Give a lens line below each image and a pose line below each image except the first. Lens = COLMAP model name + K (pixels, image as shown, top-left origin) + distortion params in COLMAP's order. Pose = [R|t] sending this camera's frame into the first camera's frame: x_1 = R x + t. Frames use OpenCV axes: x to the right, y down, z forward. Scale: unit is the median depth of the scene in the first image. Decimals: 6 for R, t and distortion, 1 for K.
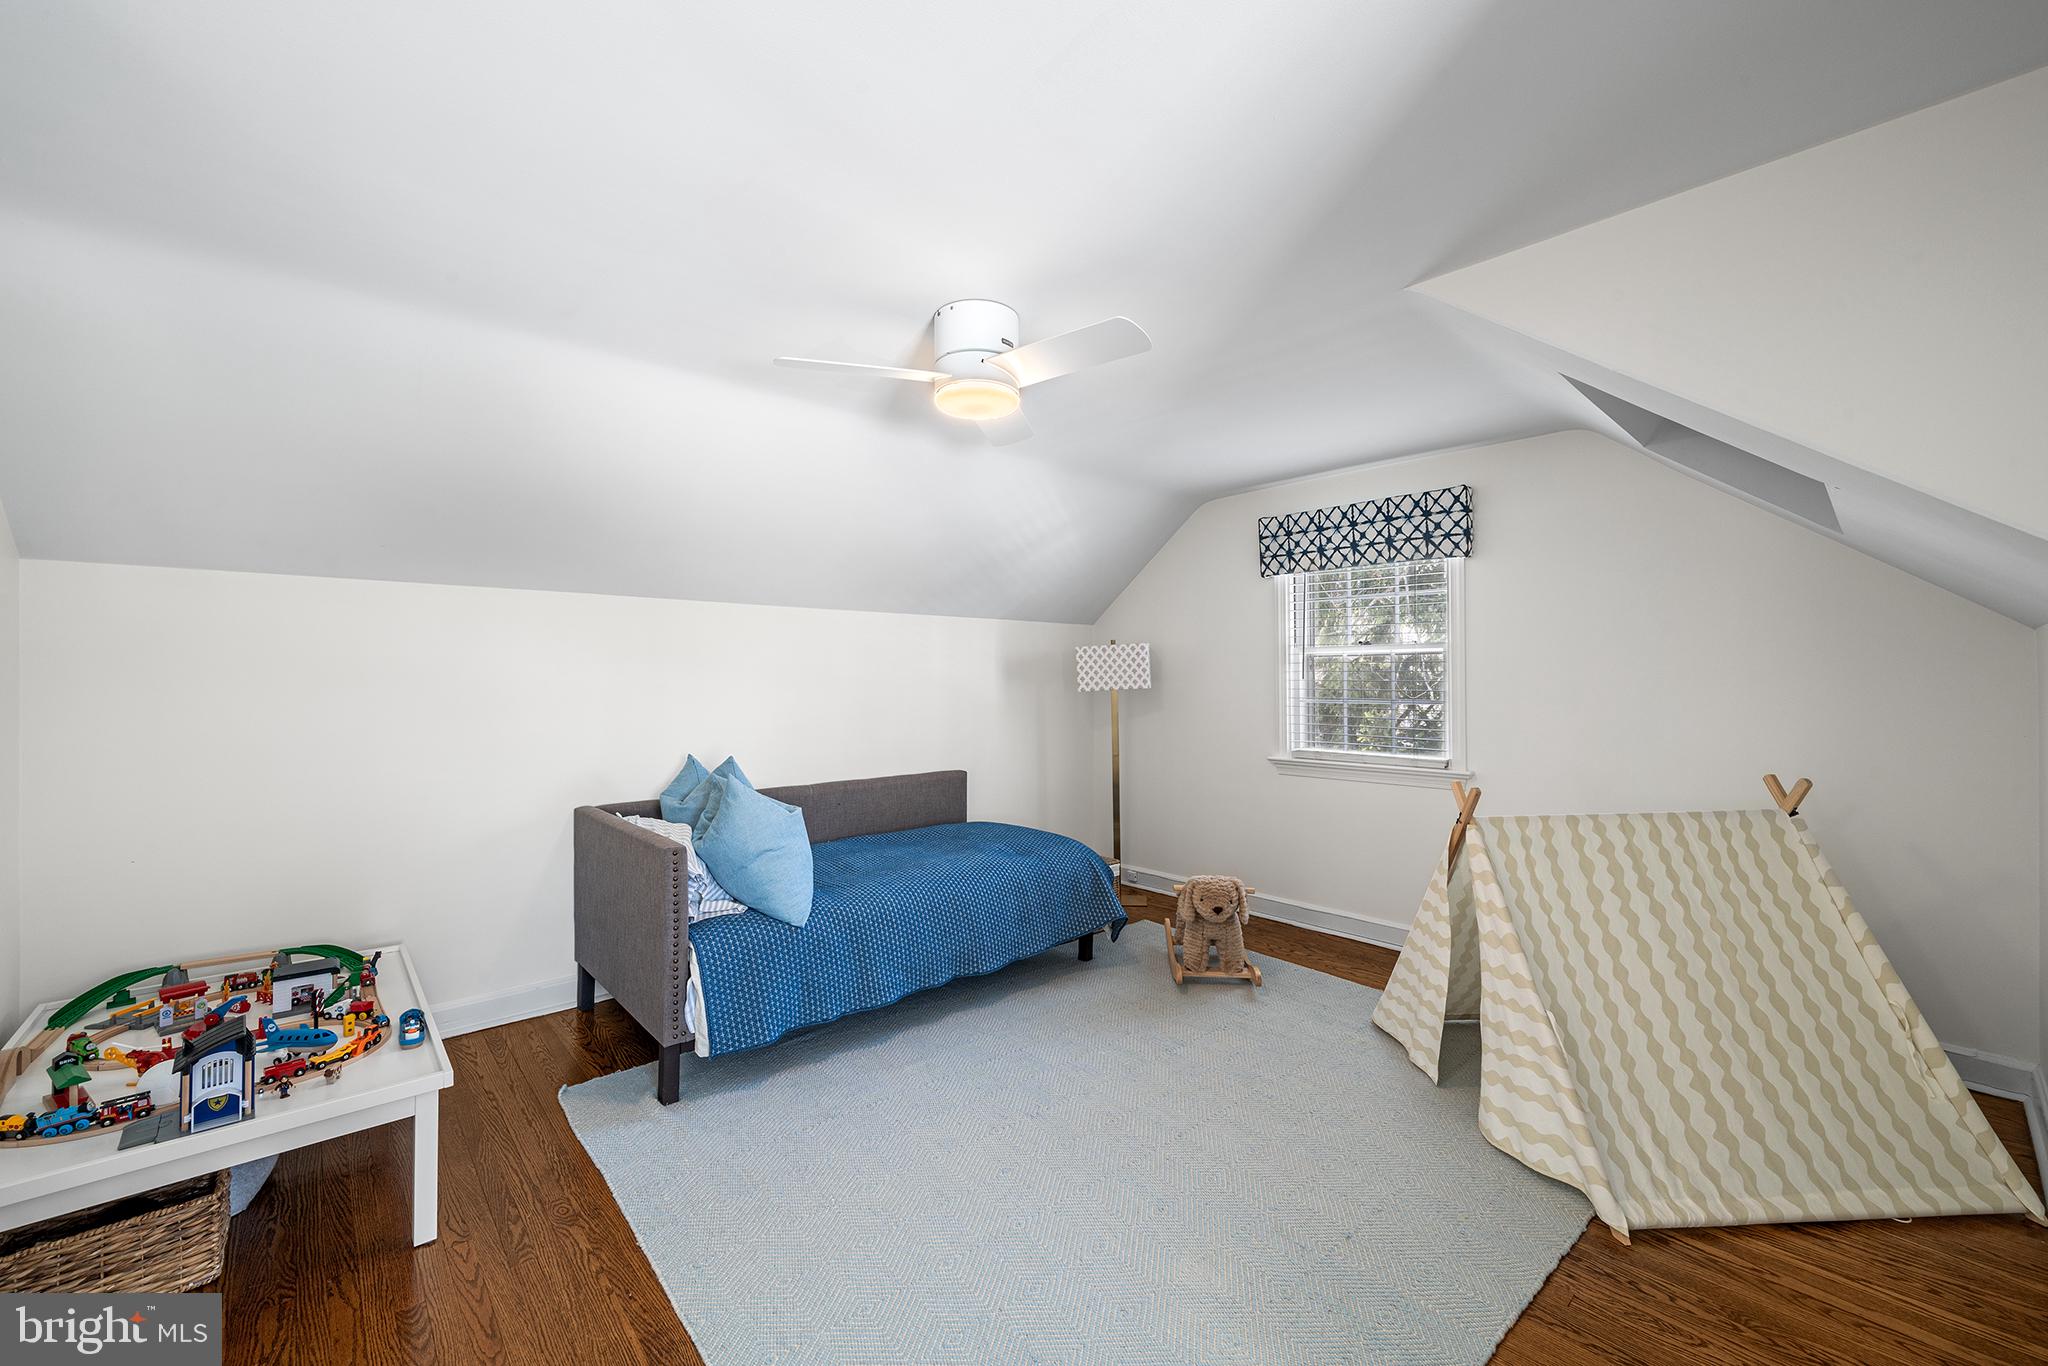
lens RADIAL K [[797.0, 0, 1020.5], [0, 797.0, 683.6], [0, 0, 1]] dist [0.000329, 0.000000]
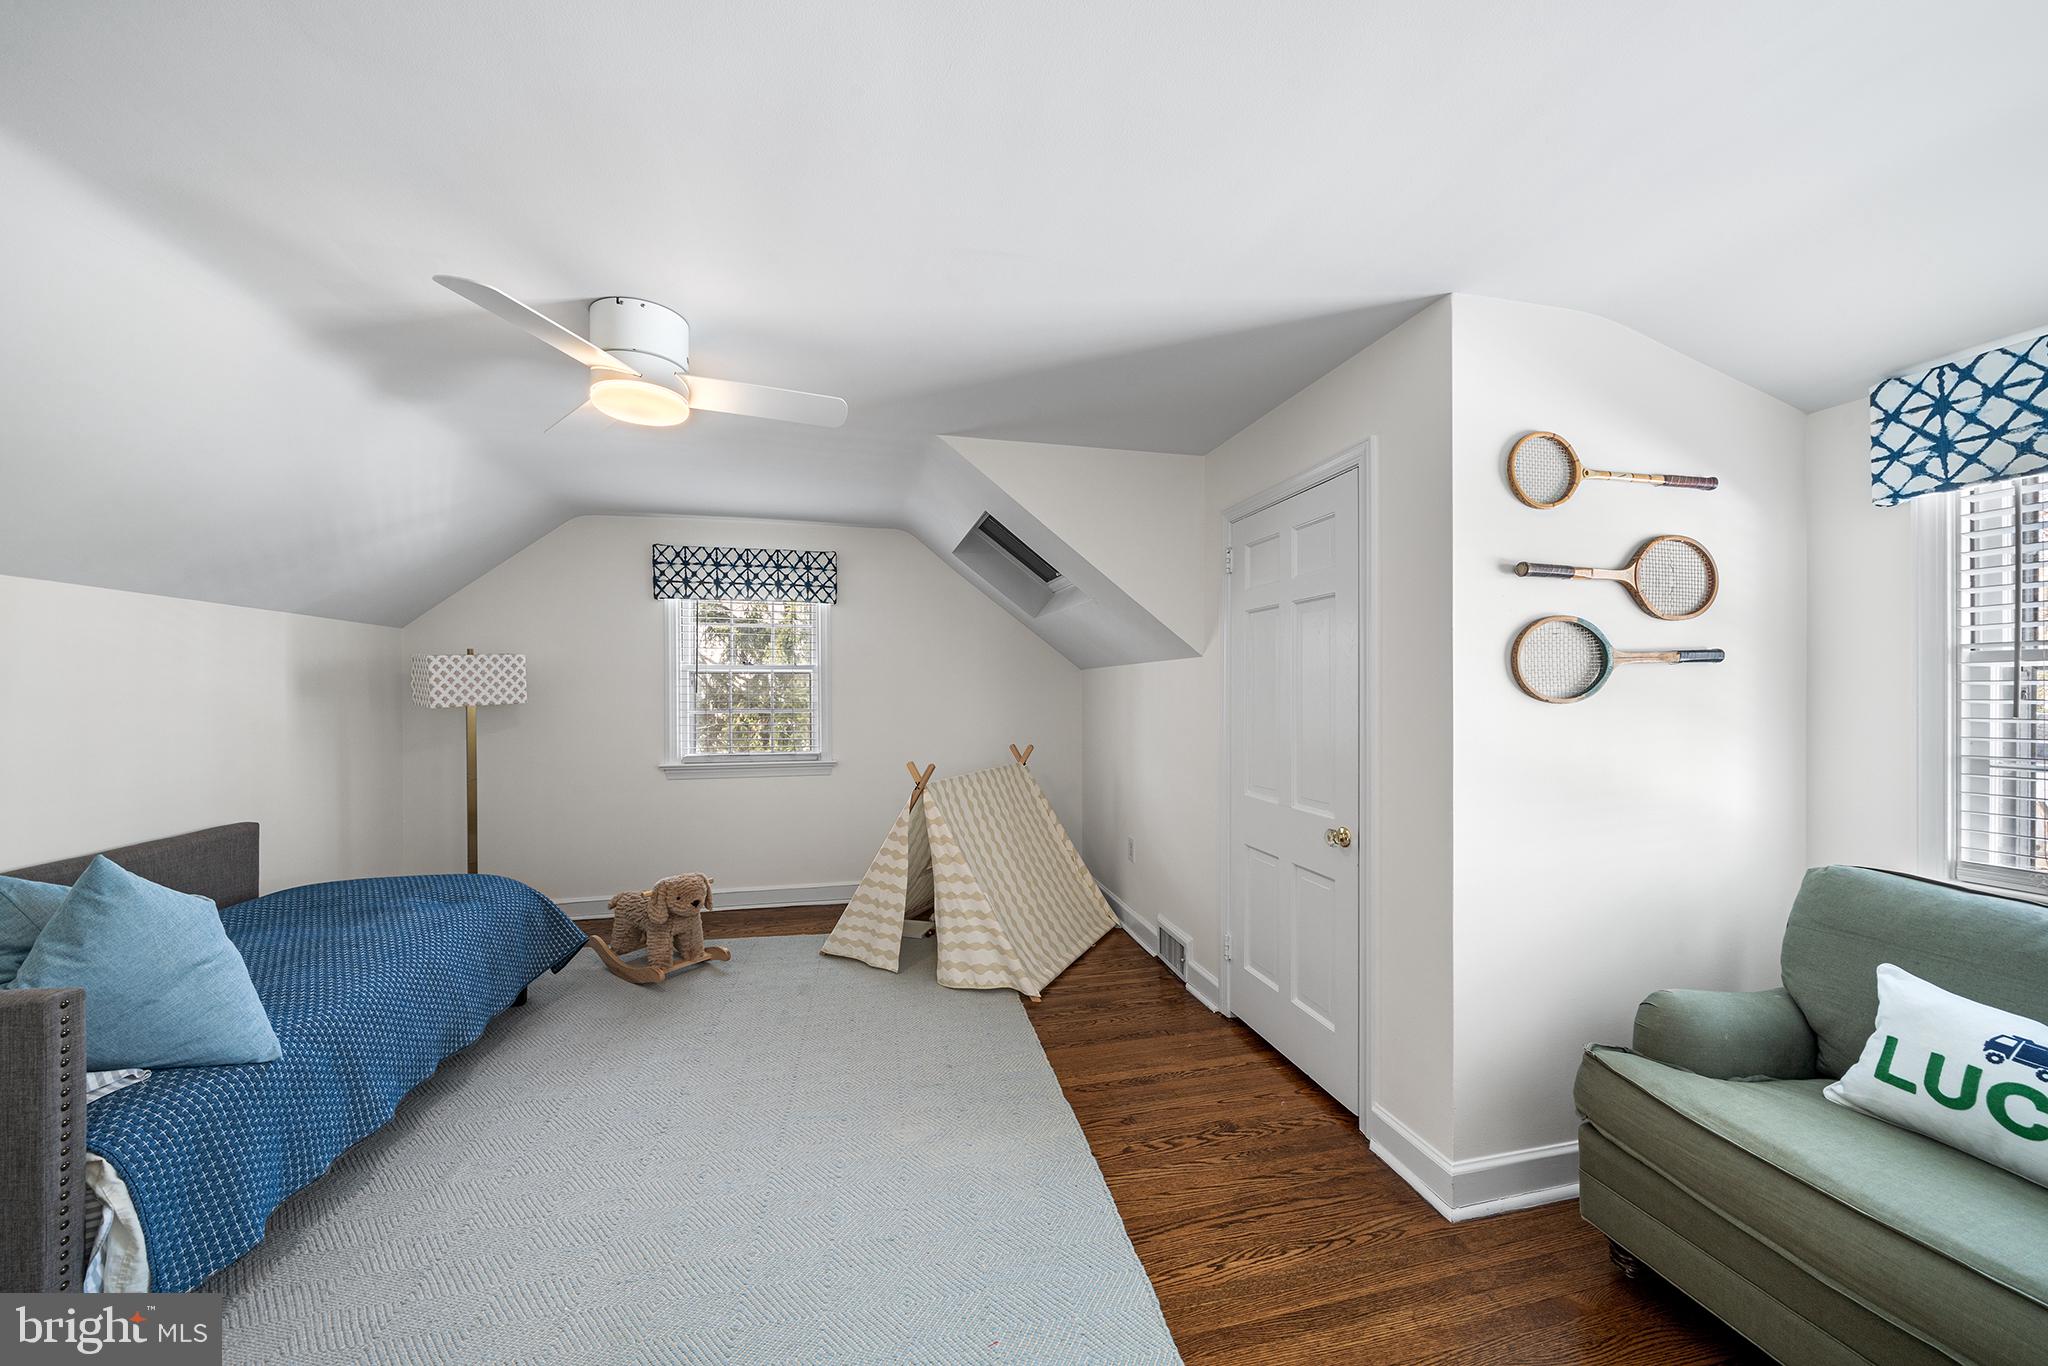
lens RADIAL K [[709.4, 0, 1023.8], [0, 709.4, 692.5], [0, 0, 1]] dist [0.000368, 0.000164]
pose [[0.505885, -0.000807, 0.862600, -0.307193], [0.006005, 0.999979, -0.002586, -0.001202], [-0.862580, 0.006488, 0.505880, 0.093687]]
